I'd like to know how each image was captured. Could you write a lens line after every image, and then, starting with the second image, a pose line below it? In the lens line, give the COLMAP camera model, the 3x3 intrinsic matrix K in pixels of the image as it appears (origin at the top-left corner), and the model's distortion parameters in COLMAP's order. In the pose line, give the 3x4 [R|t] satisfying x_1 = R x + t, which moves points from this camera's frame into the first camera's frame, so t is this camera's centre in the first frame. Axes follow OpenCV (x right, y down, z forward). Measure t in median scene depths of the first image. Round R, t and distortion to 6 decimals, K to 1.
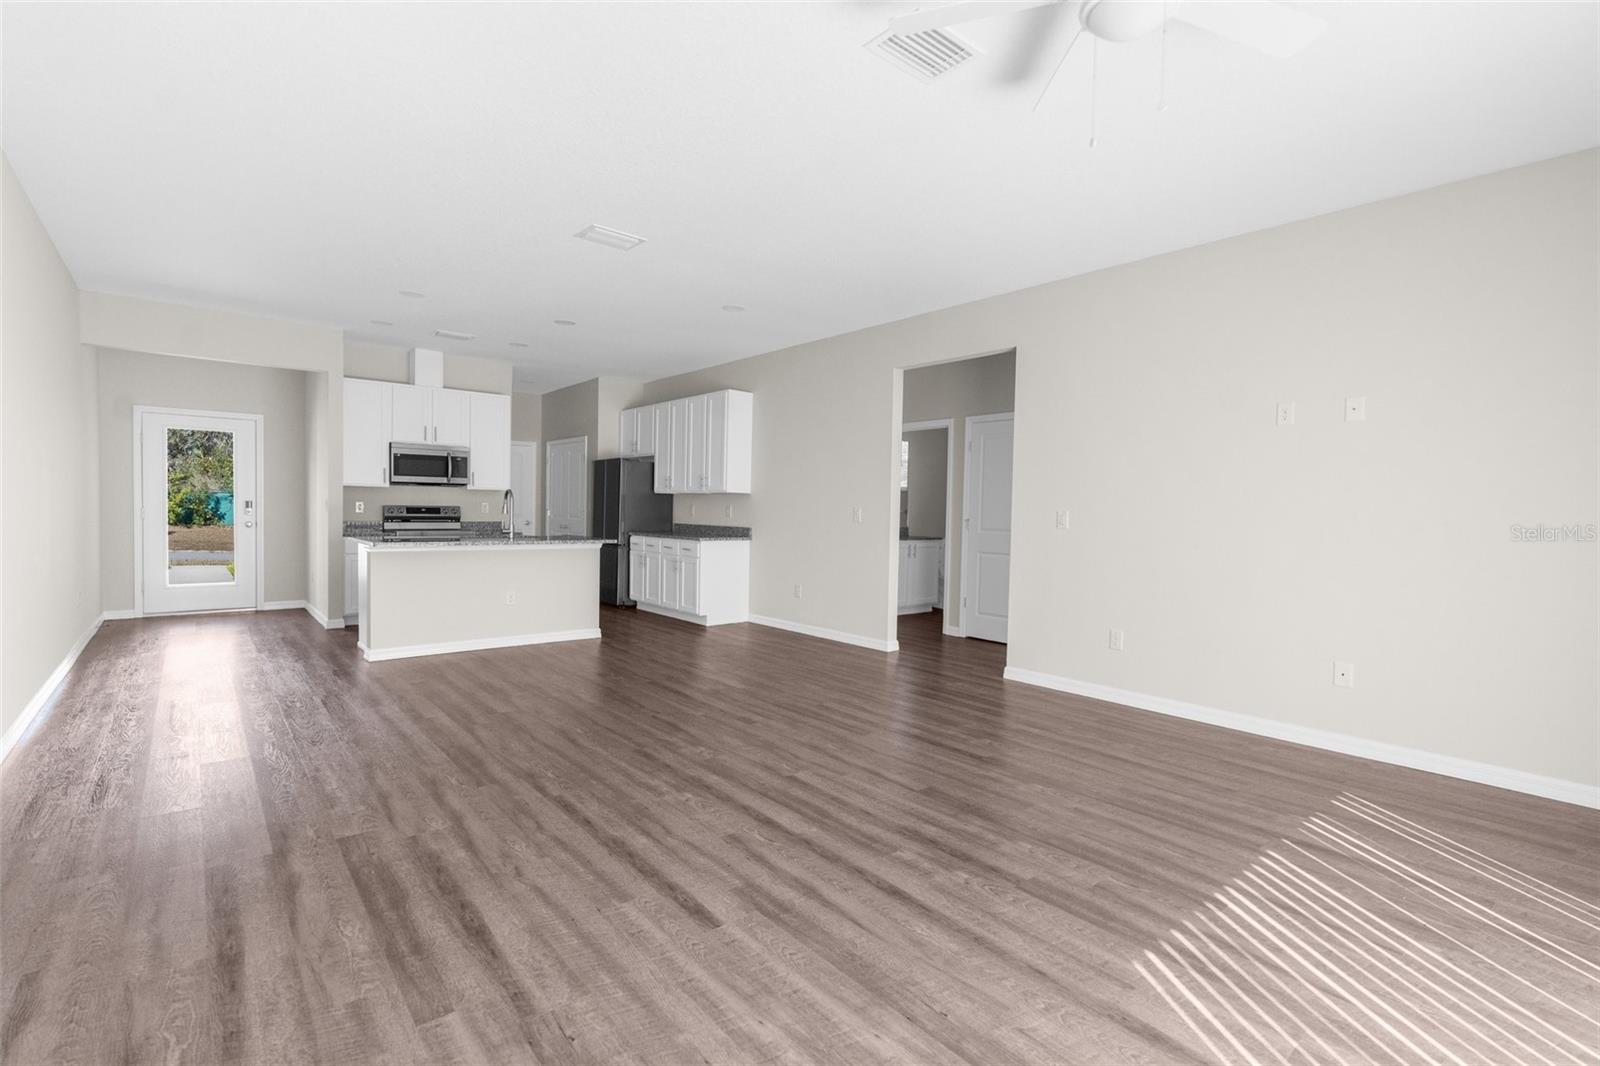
lens RADIAL K [[731.7, 0, 800.0], [0, 731.7, 533.0], [0, 0, 1]] dist [-0.003342, -0.000262]
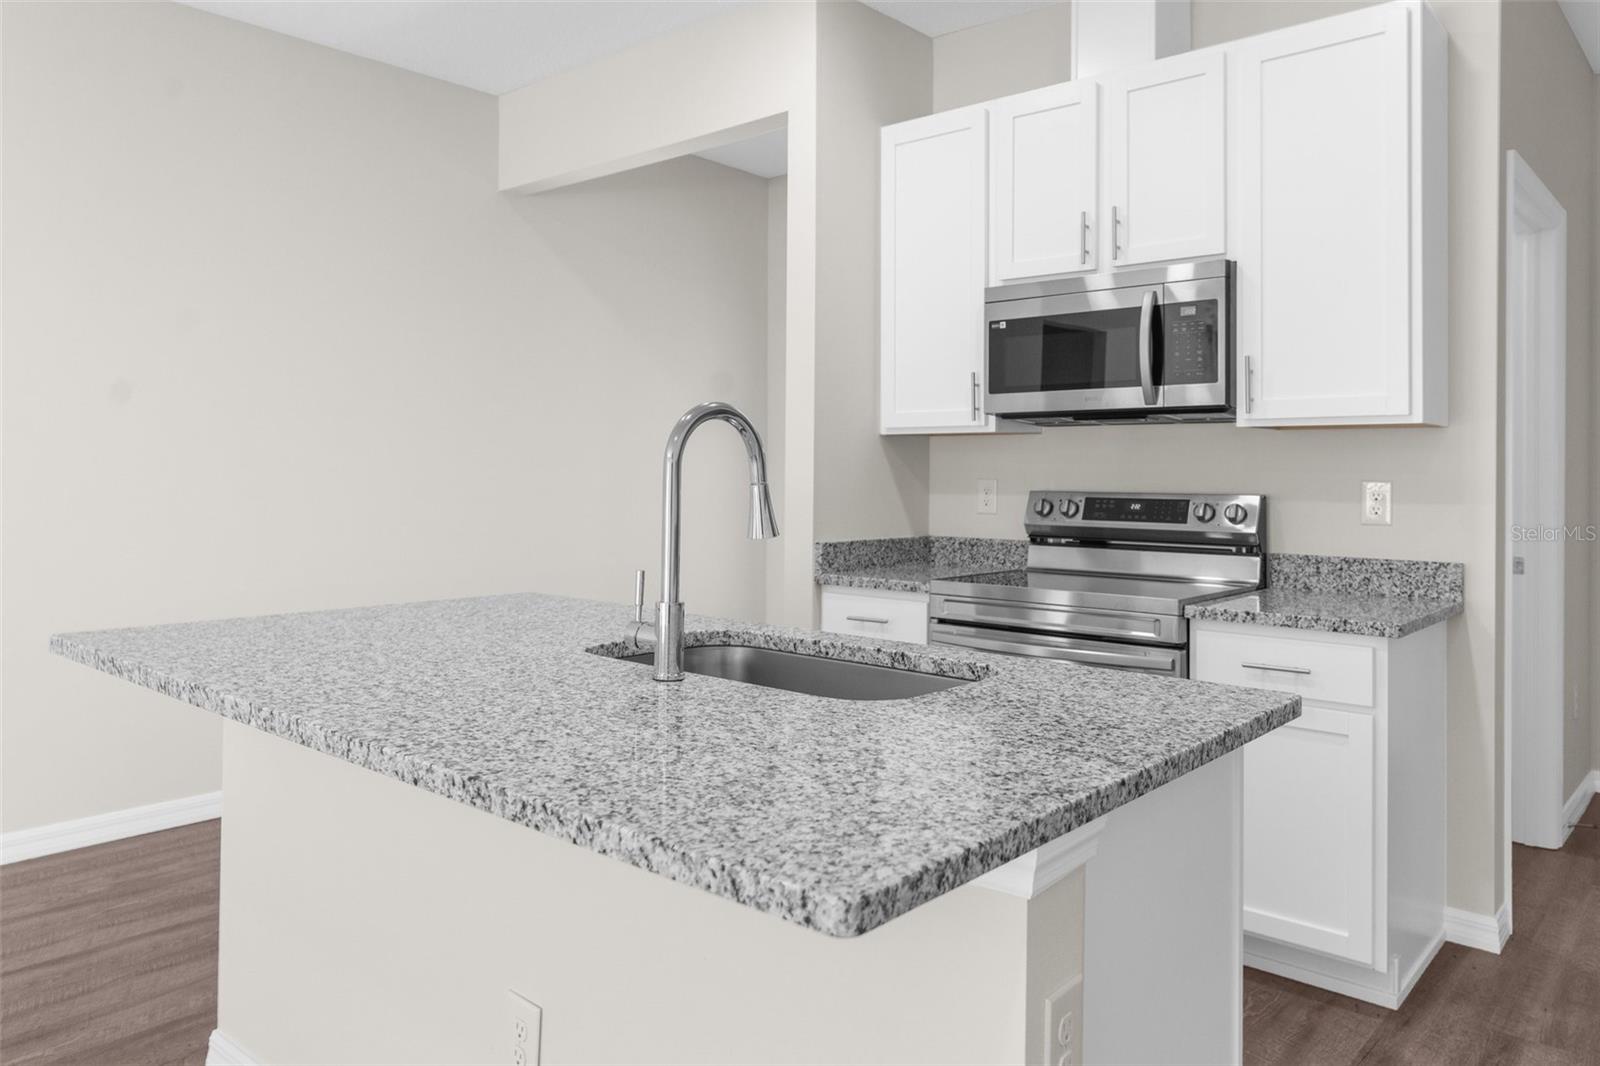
lens RADIAL K [[1120.5, 0, 803.1], [0, 1120.5, 461.1], [0, 0, 1]] dist [-0.000965, -0.001514]
pose [[0.151962, -0.027362, -0.988007, -0.100055], [-0.036891, 0.998763, -0.033334, -0.030324], [0.987698, 0.041514, 0.150765, 0.808419]]
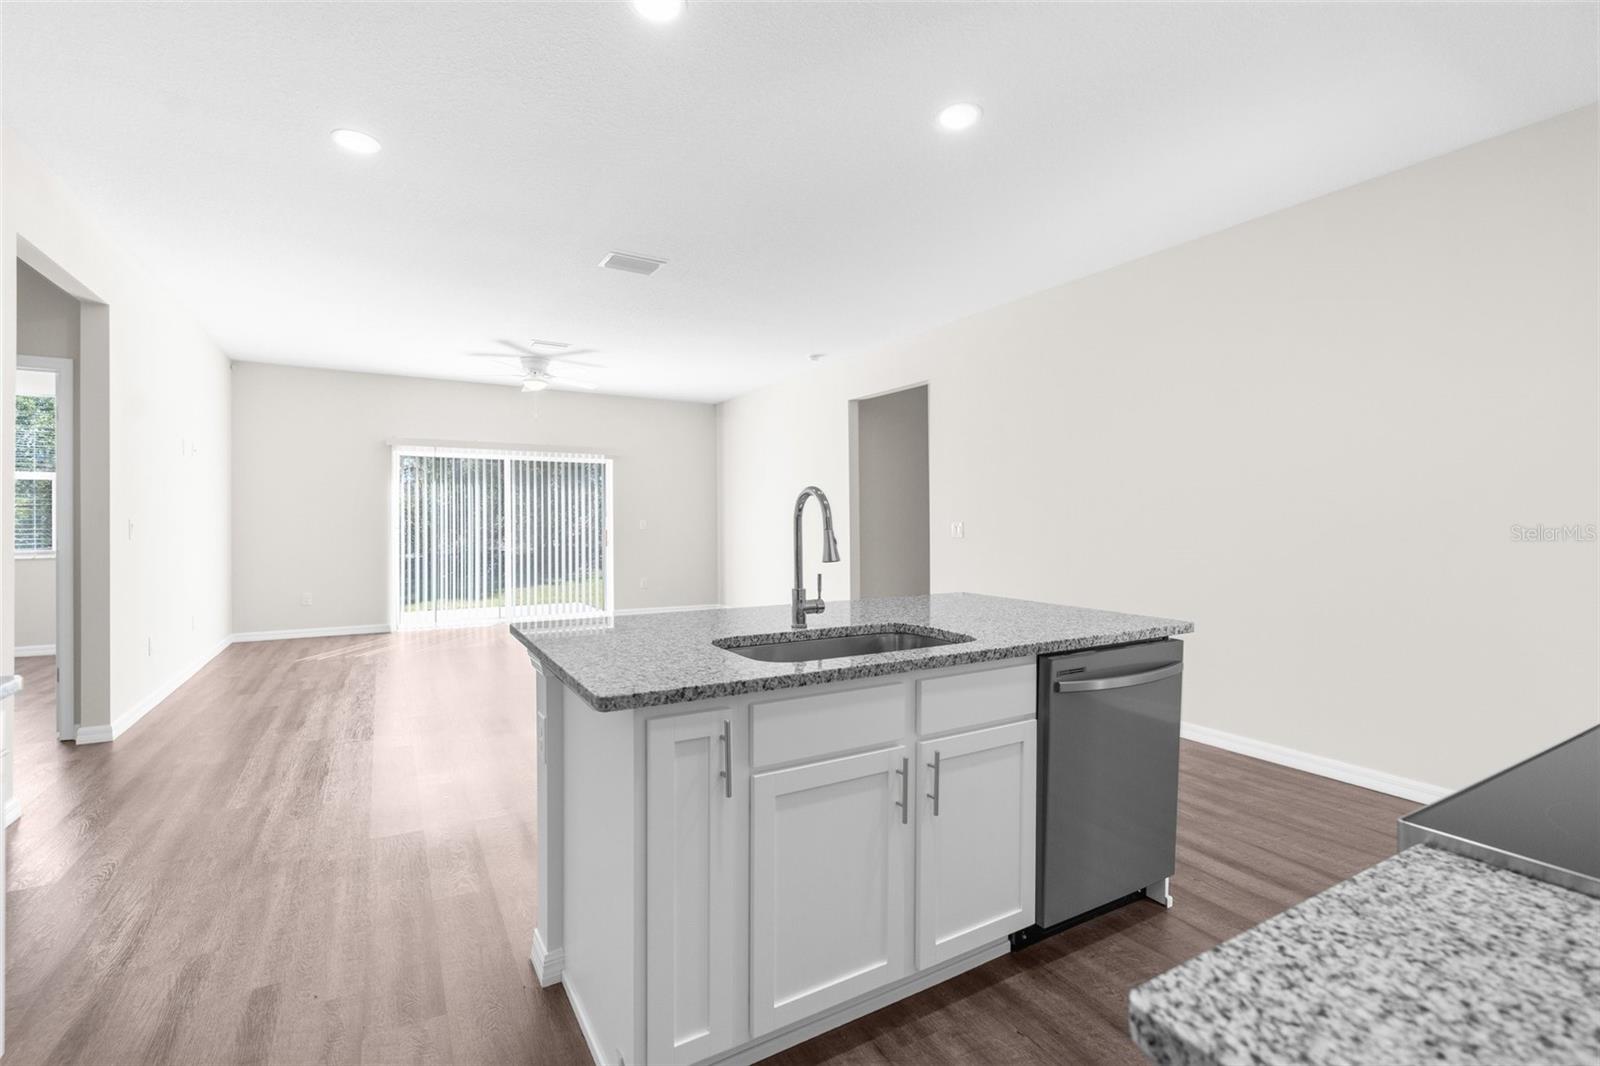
lens RADIAL K [[715.8, 0, 798.9], [0, 715.8, 514.7], [0, 0, 1]] dist [-0.002692, 0.000129]
pose [[-0.985019, -0.020716, 0.171199, -0.369142], [-0.015850, 0.999432, 0.029740, -0.046572], [-0.171717, 0.026581, -0.984788, 1.092555]]
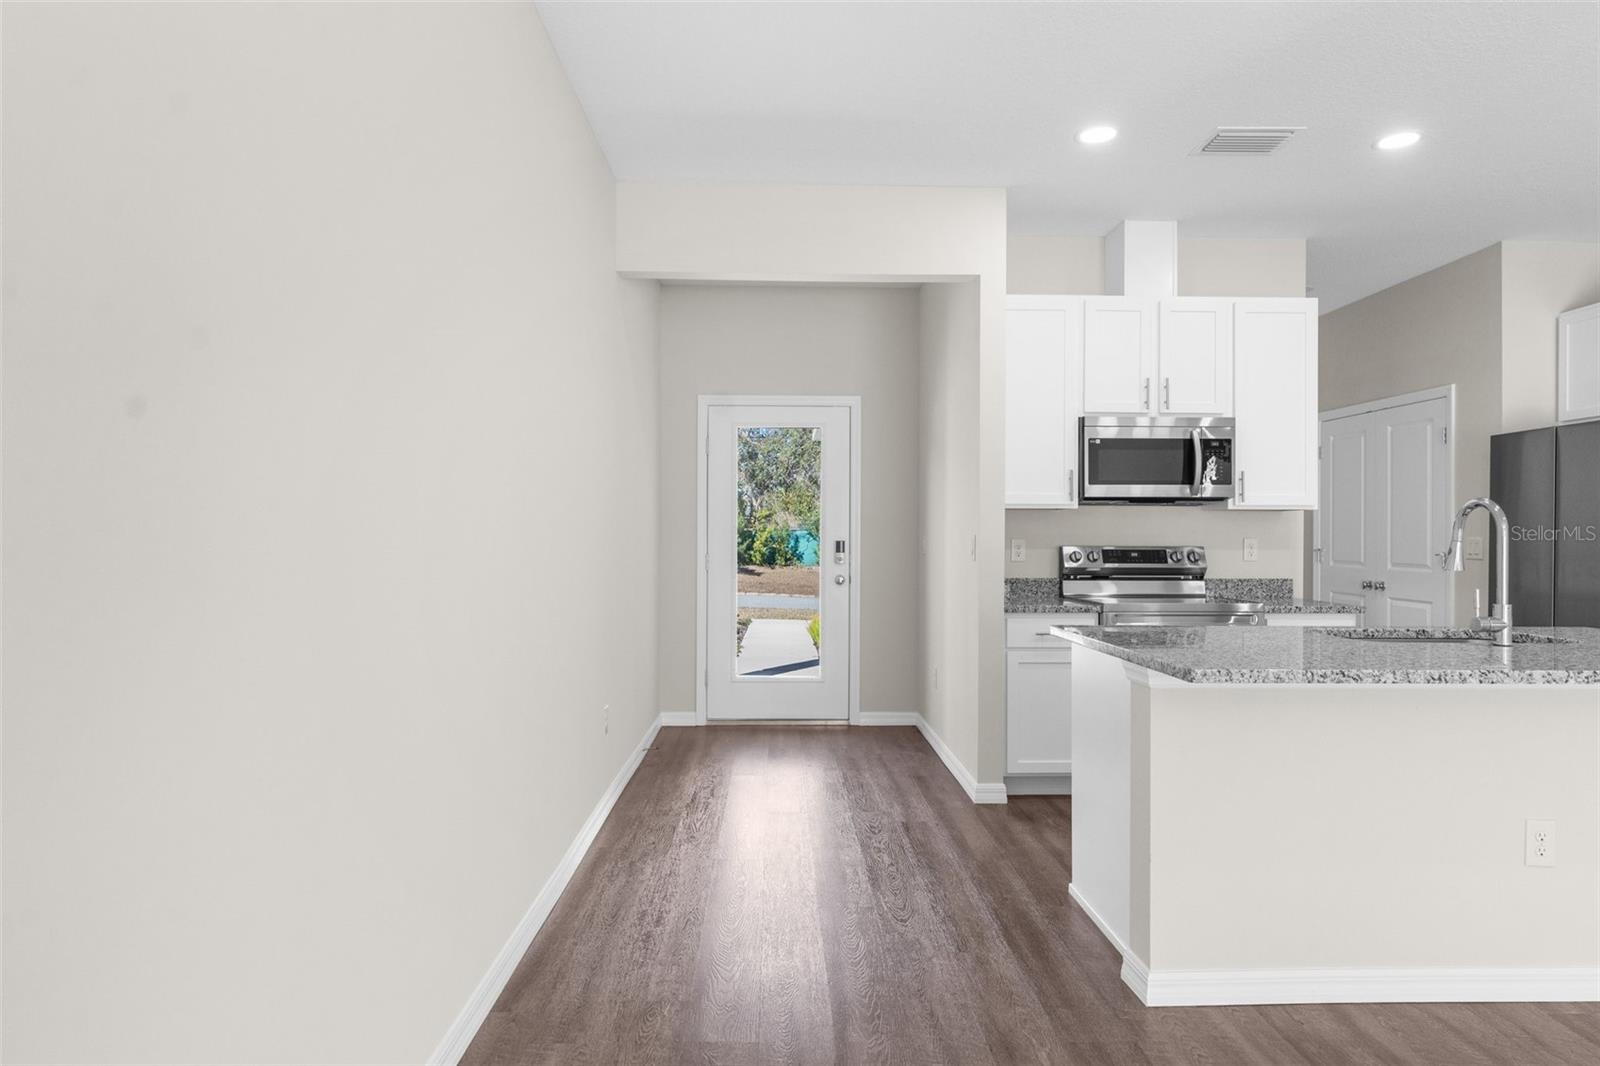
lens RADIAL K [[916.0, 0, 800.0], [0, 916.0, 533.0], [0, 0, 1]] dist [-0.001056, 0.000445]
pose [[0.784568, -0.018021, -0.619781, -0.314819], [-0.009193, 0.999130, -0.040688, -0.019420], [0.619975, 0.037620, 0.783719, 0.390138]]
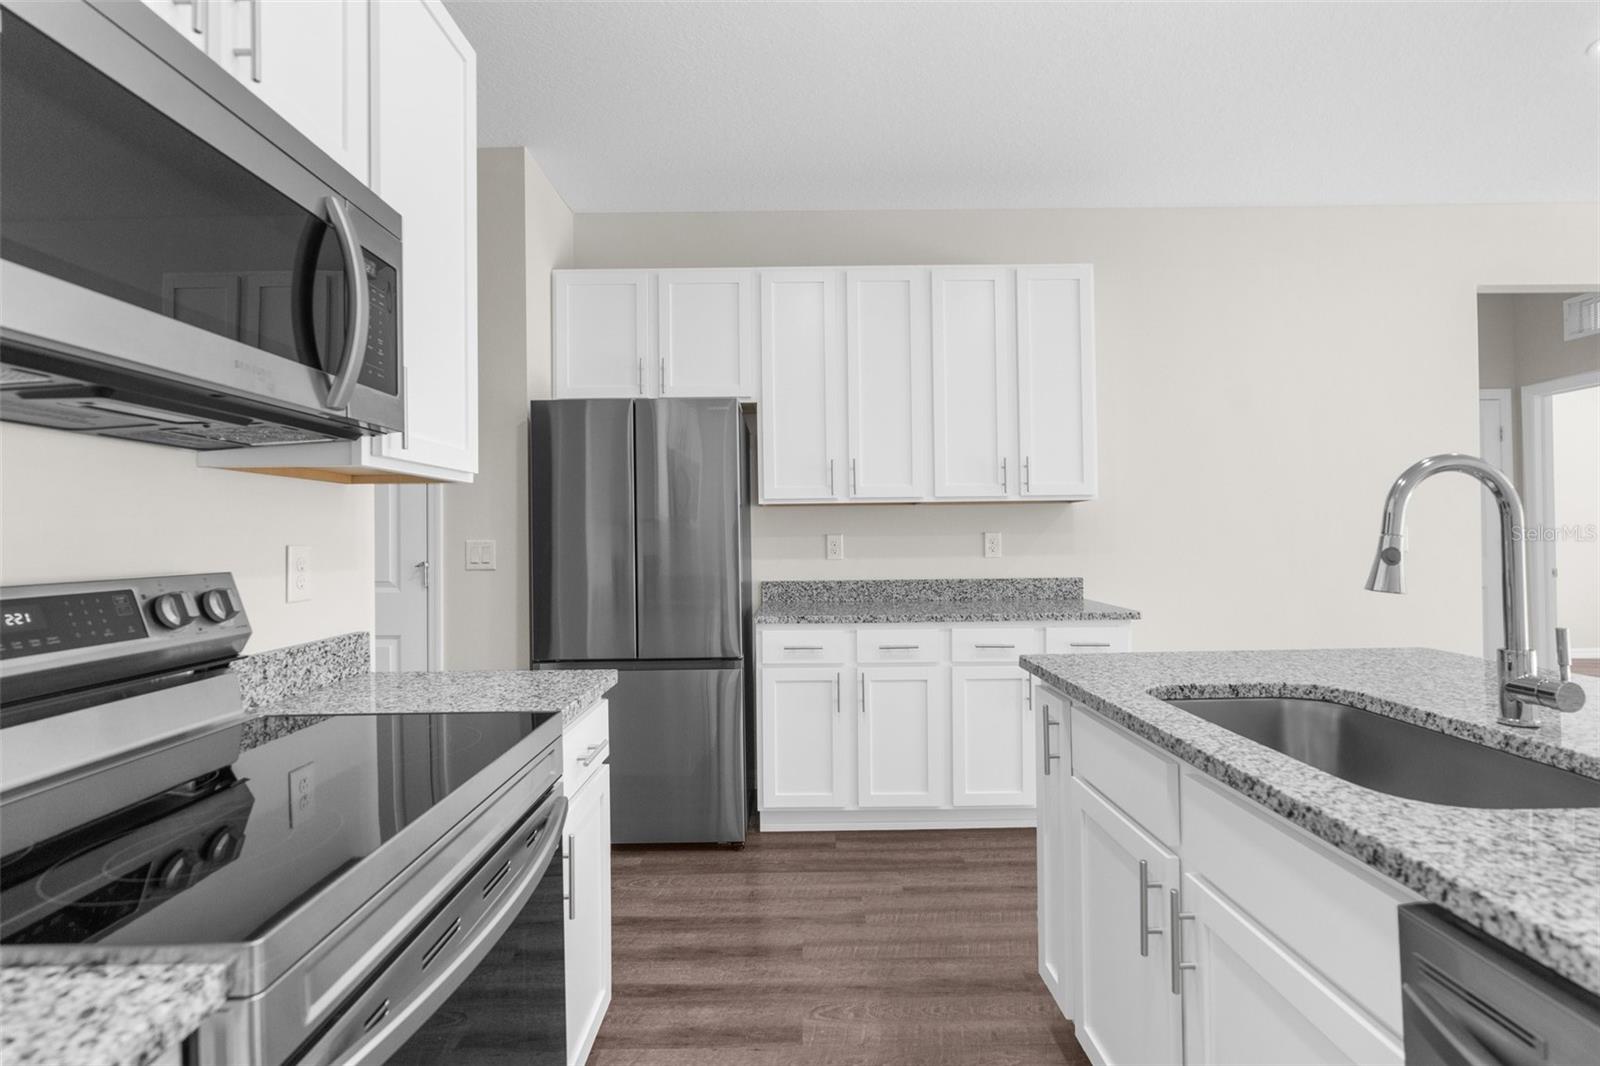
lens RADIAL K [[730.3, 0, 792.8], [0, 730.3, 531.2], [0, 0, 1]] dist [-0.004445, 0.000596]
pose [[0.643514, -0.021120, 0.765143, -0.527075], [0.050005, 0.998644, -0.014491, -0.038178], [-0.763799, 0.047586, 0.643698, 0.832969]]
